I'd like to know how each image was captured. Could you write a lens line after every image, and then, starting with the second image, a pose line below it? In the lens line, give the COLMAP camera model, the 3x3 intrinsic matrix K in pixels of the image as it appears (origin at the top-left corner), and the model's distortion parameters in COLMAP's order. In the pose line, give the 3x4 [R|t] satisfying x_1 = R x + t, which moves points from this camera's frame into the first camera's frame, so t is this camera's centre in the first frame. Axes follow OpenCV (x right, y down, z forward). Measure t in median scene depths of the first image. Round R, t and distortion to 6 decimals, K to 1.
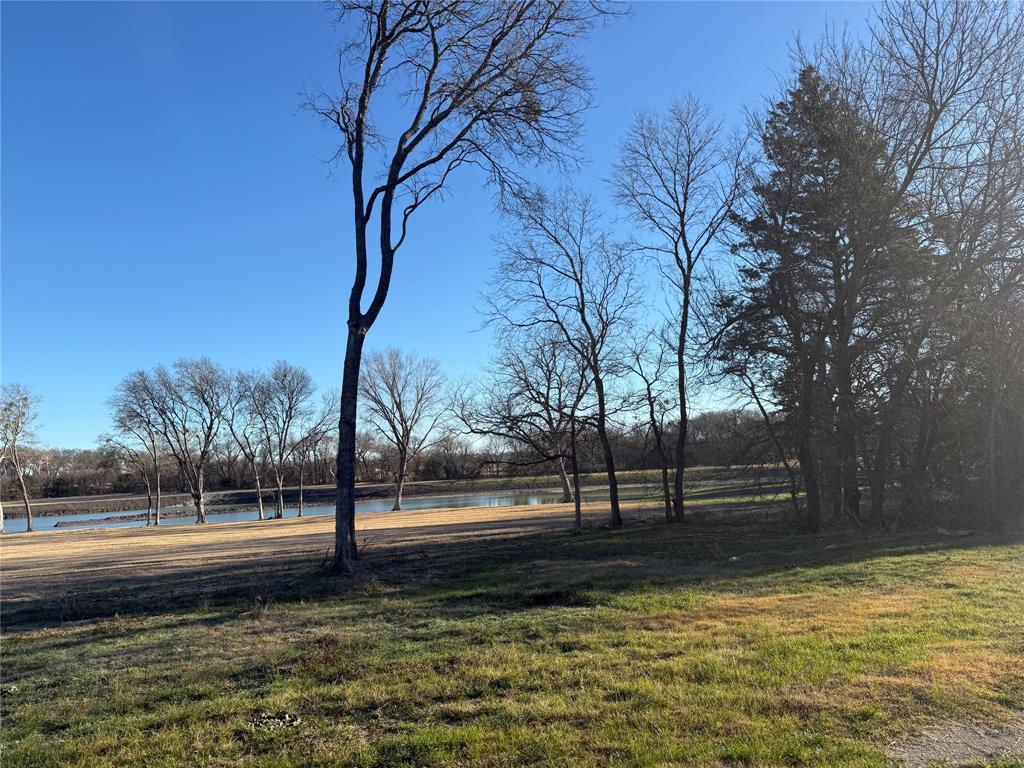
lens RADIAL K [[774.0, 0, 512.0], [0, 774.0, 384.0], [0, 0, 1]] dist [0.024863, -0.000641]
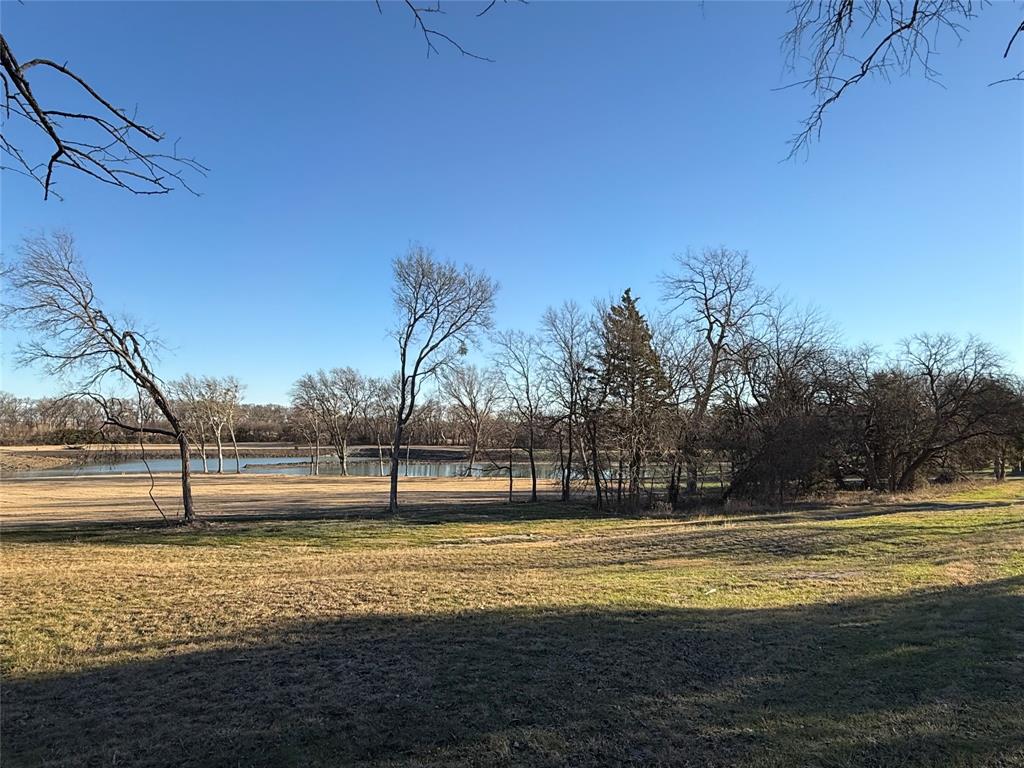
lens RADIAL K [[655.3, 0, 512.0], [0, 655.3, 384.0], [0, 0, 1]] dist [0.000390, 0.000063]
pose [[0.990532, 0.040628, -0.131132, 0.086195], [-0.036617, 0.998789, 0.032858, -0.053959], [0.132308, -0.027745, 0.990820, -0.220336]]
